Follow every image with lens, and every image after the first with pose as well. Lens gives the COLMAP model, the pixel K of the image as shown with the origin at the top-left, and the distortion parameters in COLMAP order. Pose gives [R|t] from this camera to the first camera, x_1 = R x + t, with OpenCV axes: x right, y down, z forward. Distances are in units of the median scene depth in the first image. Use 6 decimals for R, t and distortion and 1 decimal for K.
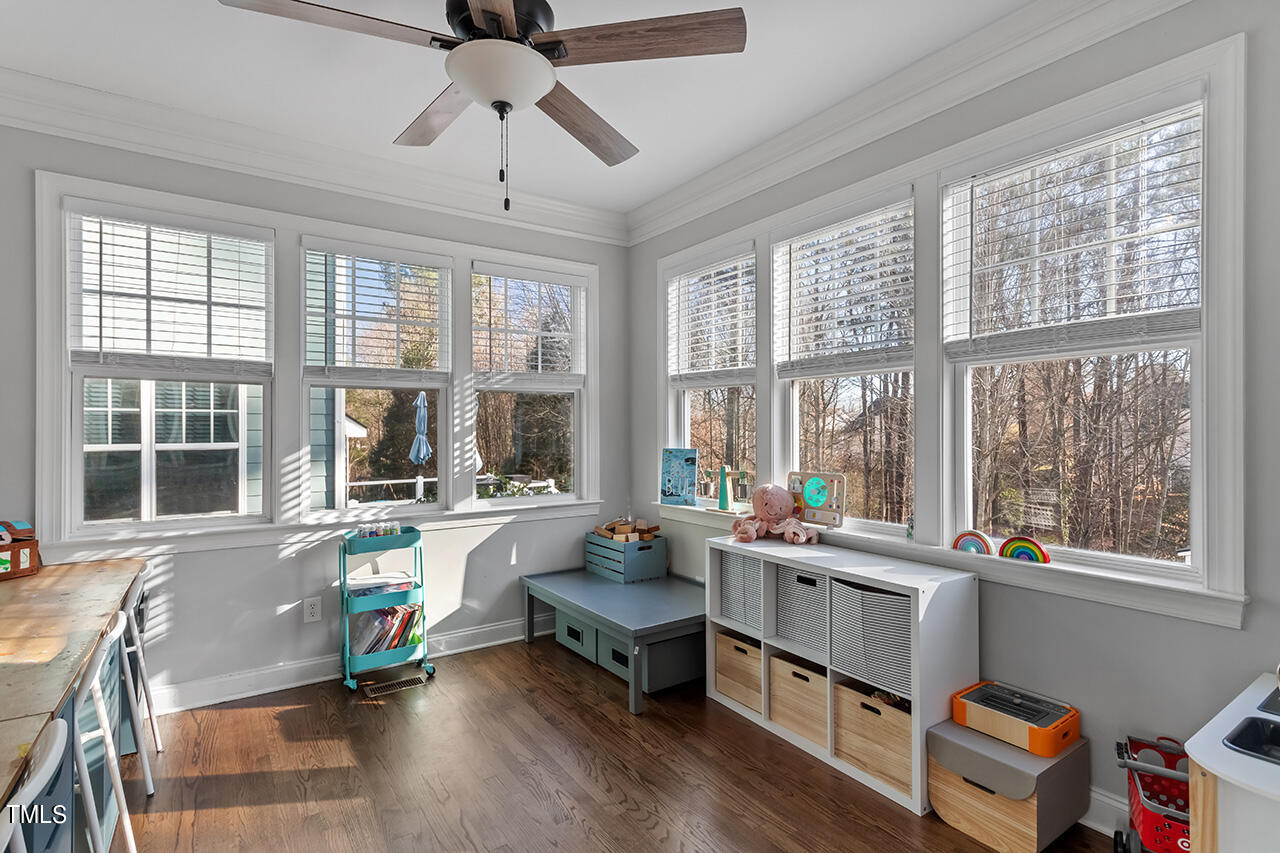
lens RADIAL K [[615.5, 0, 640.8], [0, 615.5, 431.4], [0, 0, 1]] dist [0.000798, 0.002723]
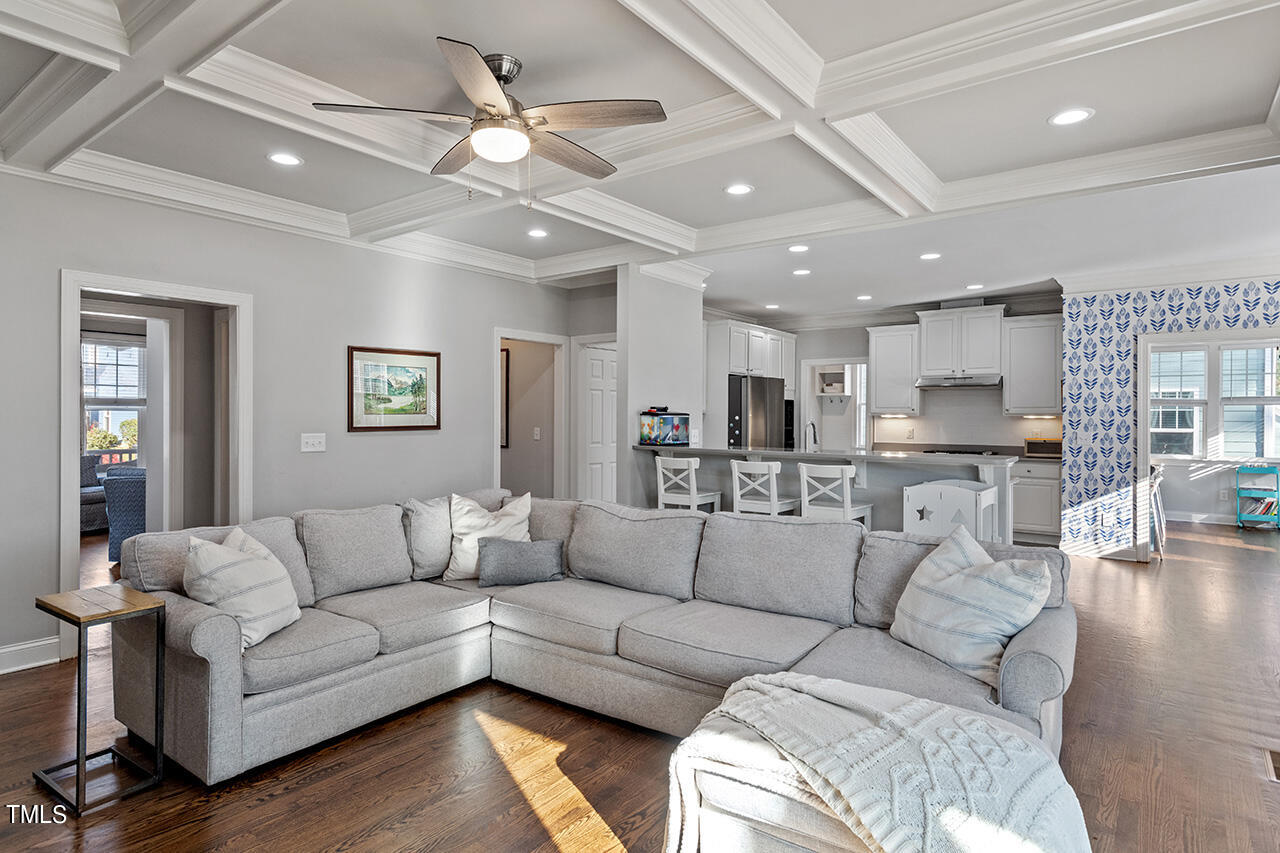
lens RADIAL K [[708.0, 0, 639.4], [0, 708.0, 421.2], [0, 0, 1]] dist [-0.001193, 0.000119]
pose [[0.322075, 0.009328, -0.946668, 1.489182], [-0.001900, 0.999956, 0.009207, -0.034830], [0.946712, -0.001167, 0.322079, -2.281720]]
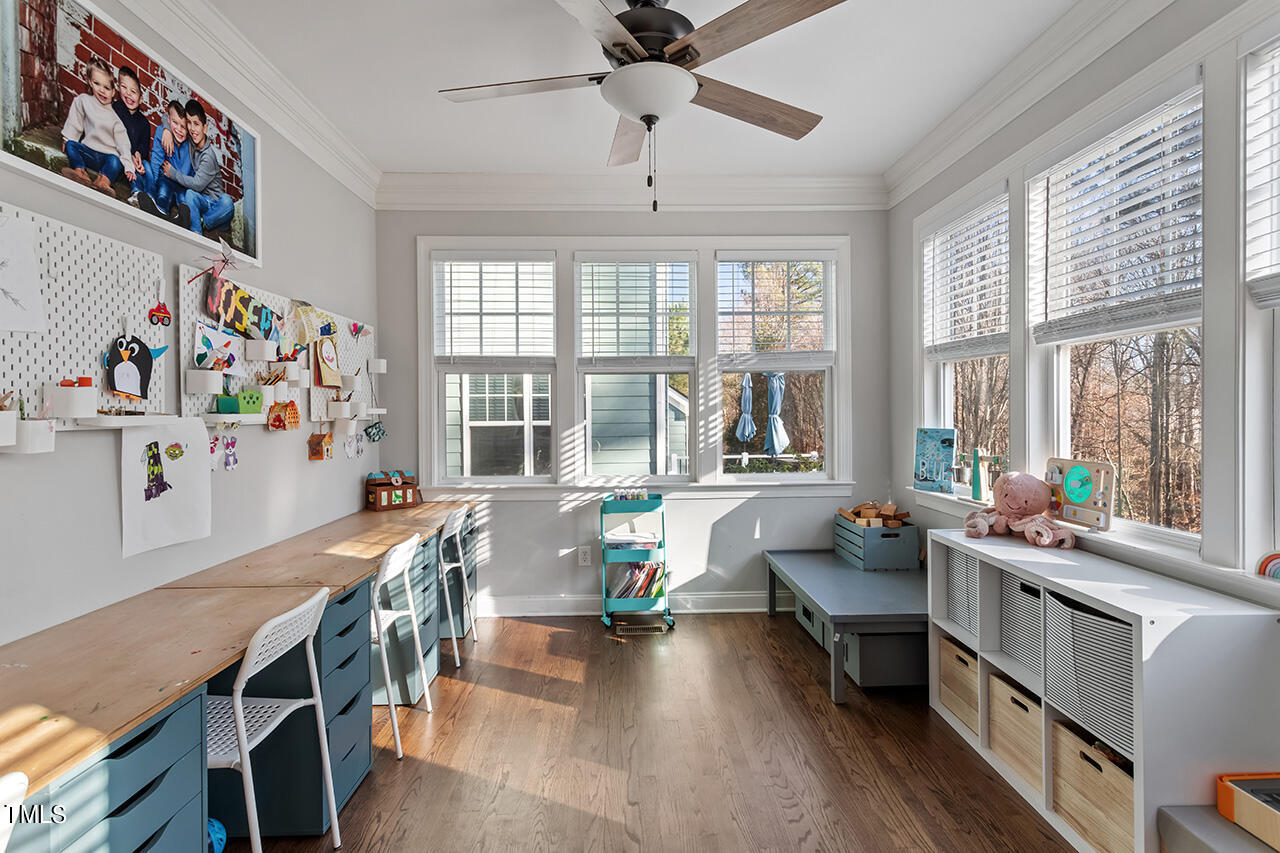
lens RADIAL K [[615.5, 0, 642.1], [0, 615.5, 418.1], [0, 0, 1]] dist [0.000798, 0.002723]
pose [[0.844816, 0.002045, -0.535053, 0.232166], [0.004369, 0.999933, 0.010720, 0.001811], [0.535039, -0.011394, 0.844750, 0.027146]]
